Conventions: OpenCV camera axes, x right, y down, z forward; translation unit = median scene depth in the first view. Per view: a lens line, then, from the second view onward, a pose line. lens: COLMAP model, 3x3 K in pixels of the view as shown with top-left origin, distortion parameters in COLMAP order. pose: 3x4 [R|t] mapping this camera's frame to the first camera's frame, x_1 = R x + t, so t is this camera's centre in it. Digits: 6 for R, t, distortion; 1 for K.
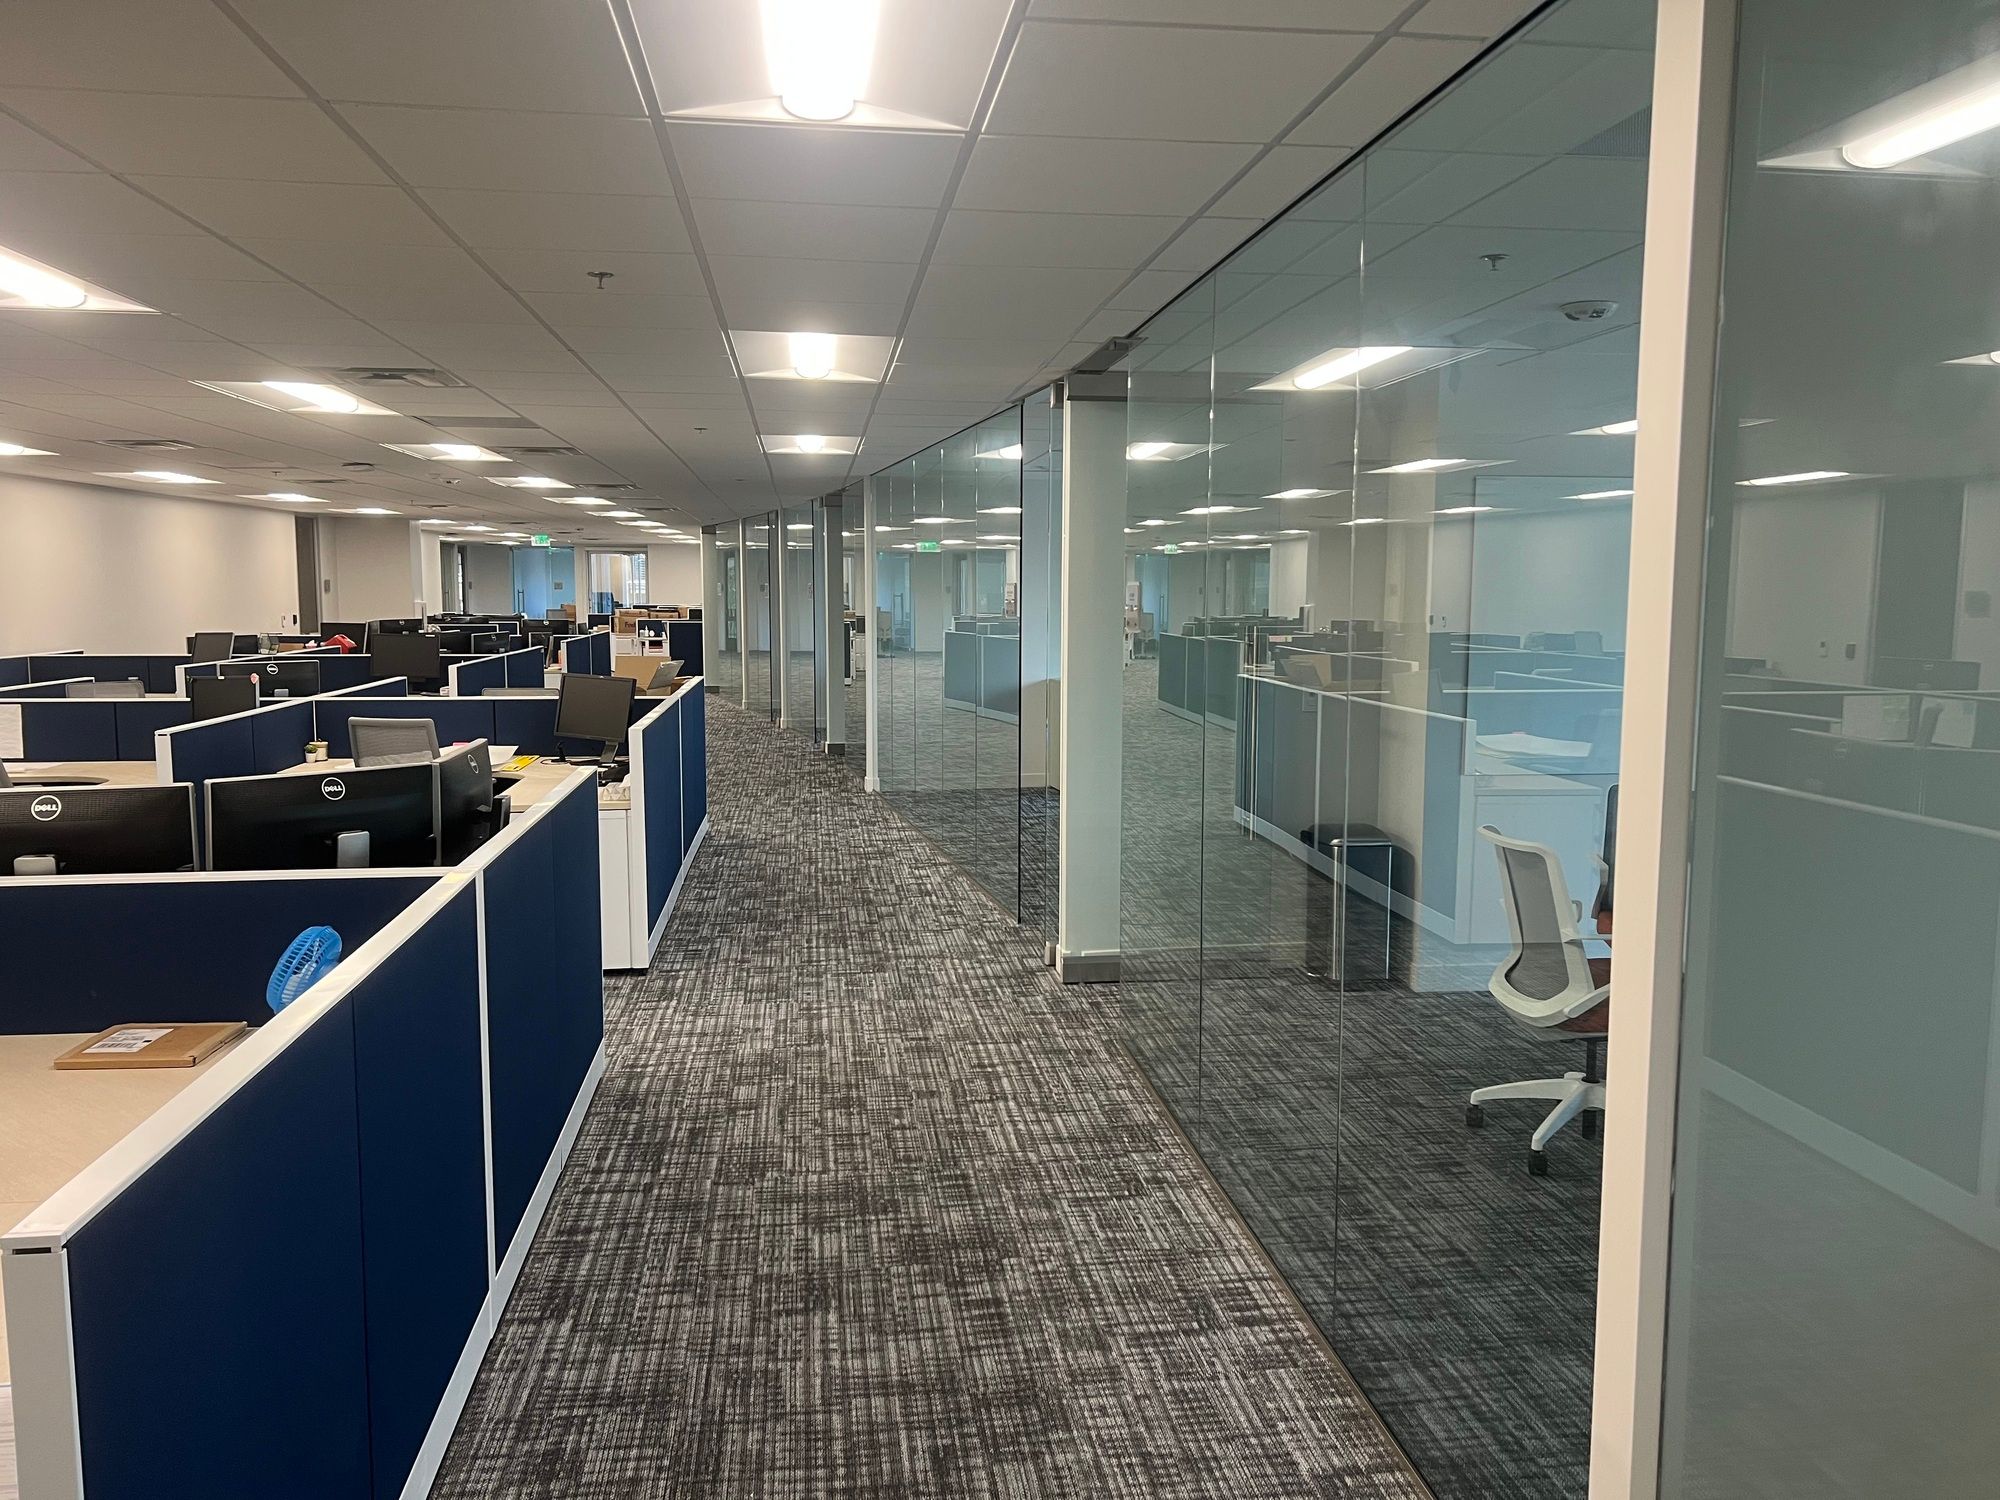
lens RADIAL K [[1496.8, 0, 1002.9], [0, 1496.8, 740.7], [0, 0, 1]] dist [0.057429, -0.072093]
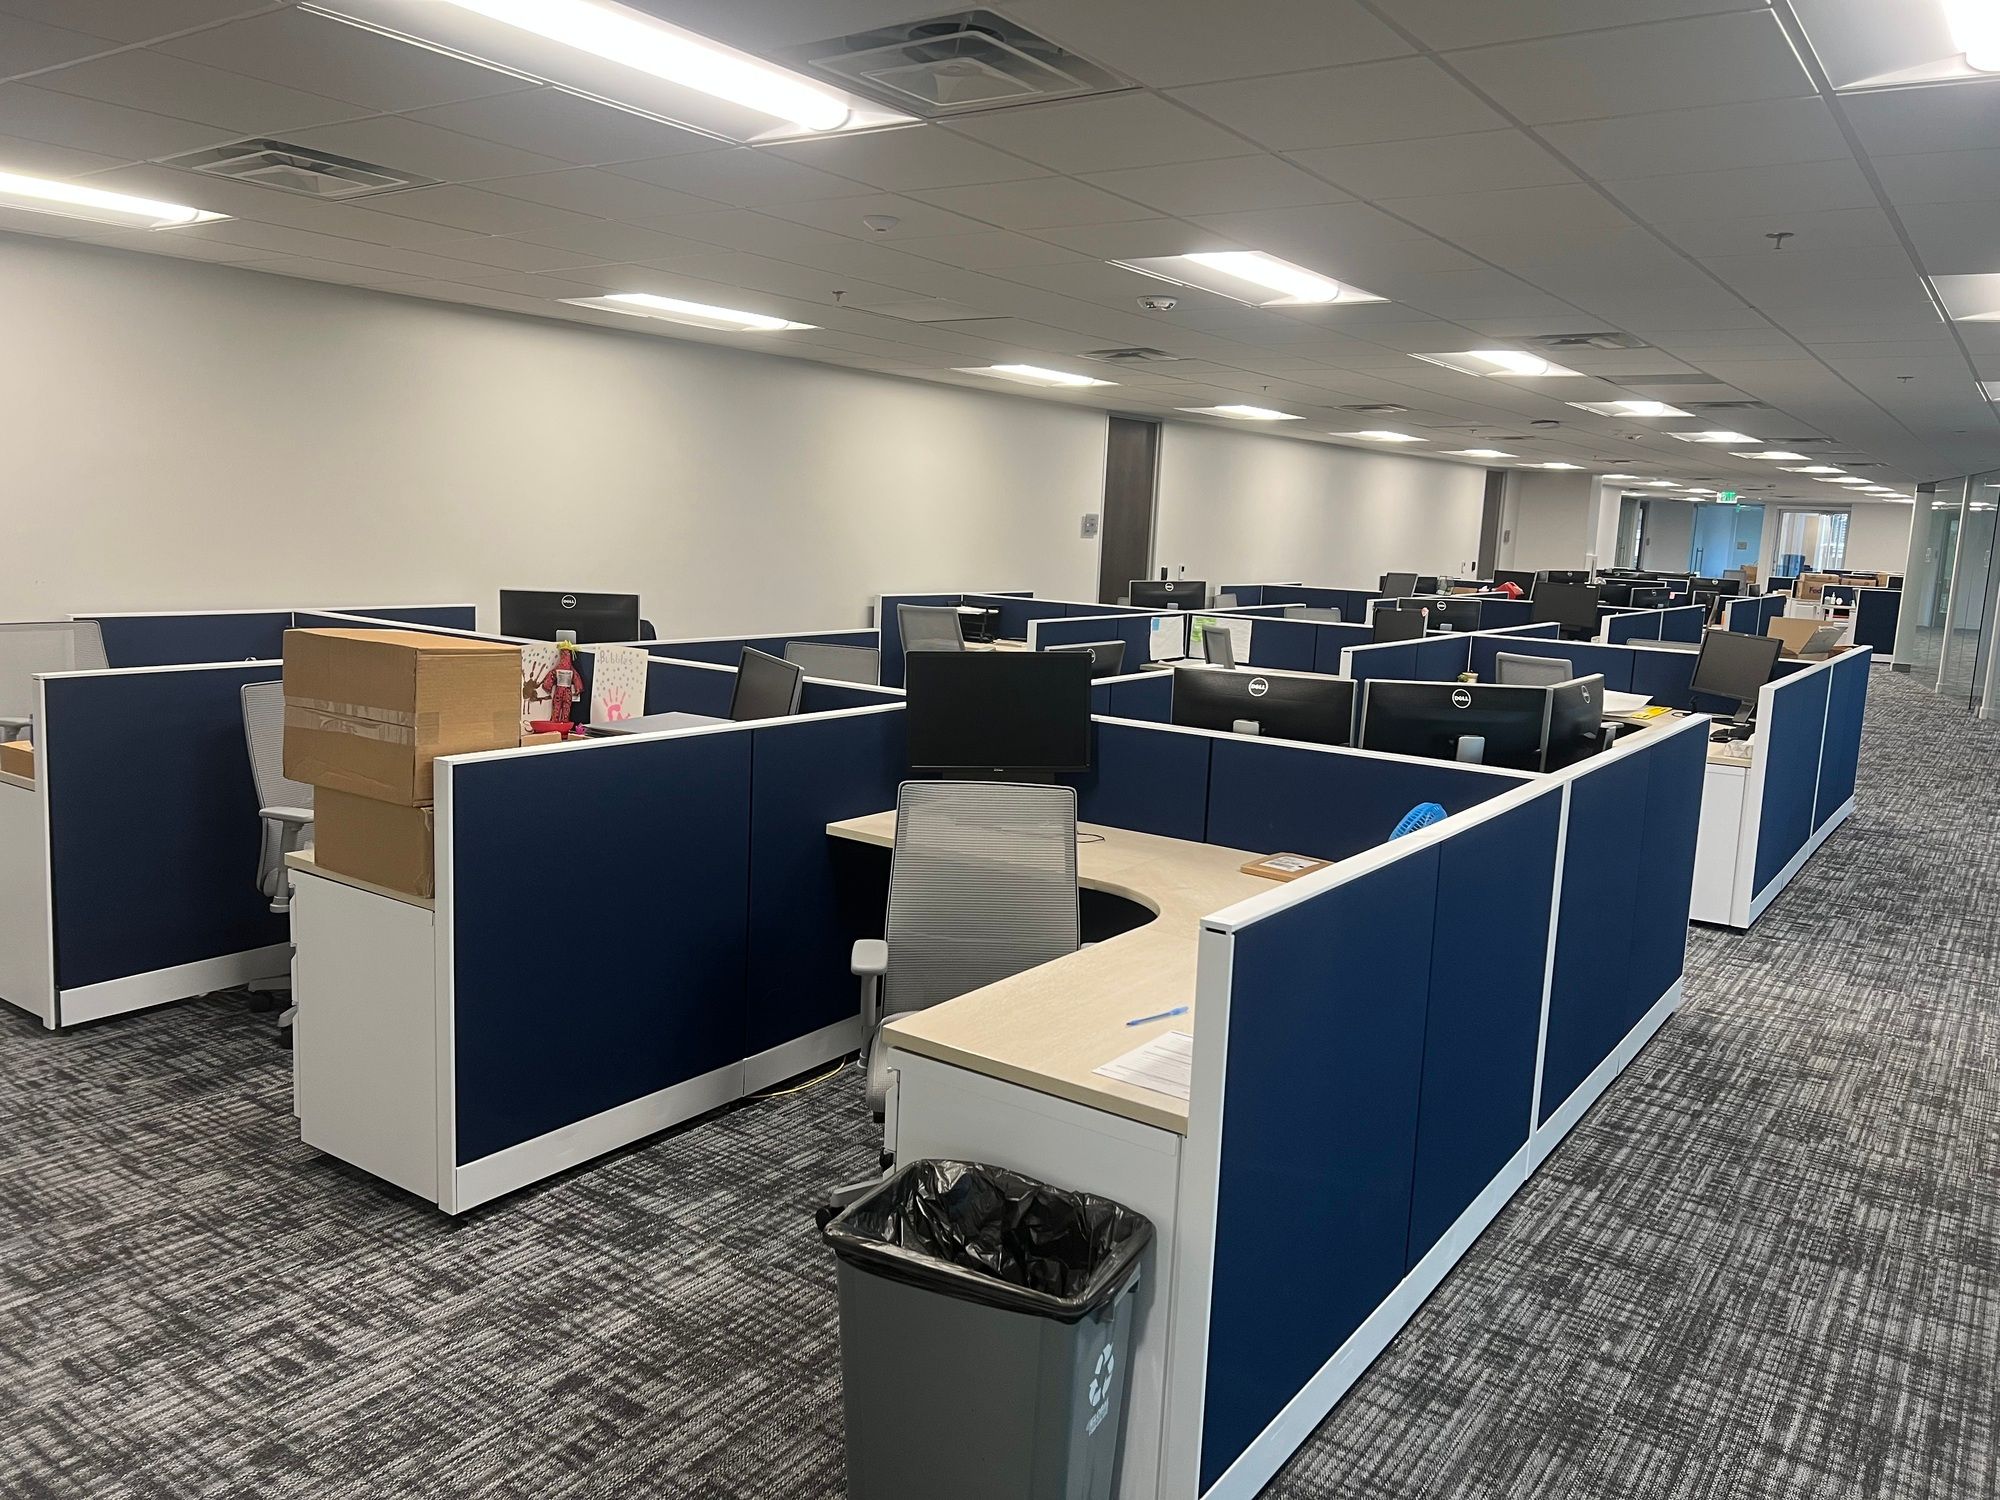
lens RADIAL K [[1496.8, 0, 1006.6], [0, 1496.8, 762.5], [0, 0, 1]] dist [0.057429, -0.072093]
pose [[0.736912, 0.139021, -0.661540, 0.057886], [-0.110613, 0.990232, 0.084879, 0.013395], [0.666878, 0.010626, 0.745091, -0.087295]]
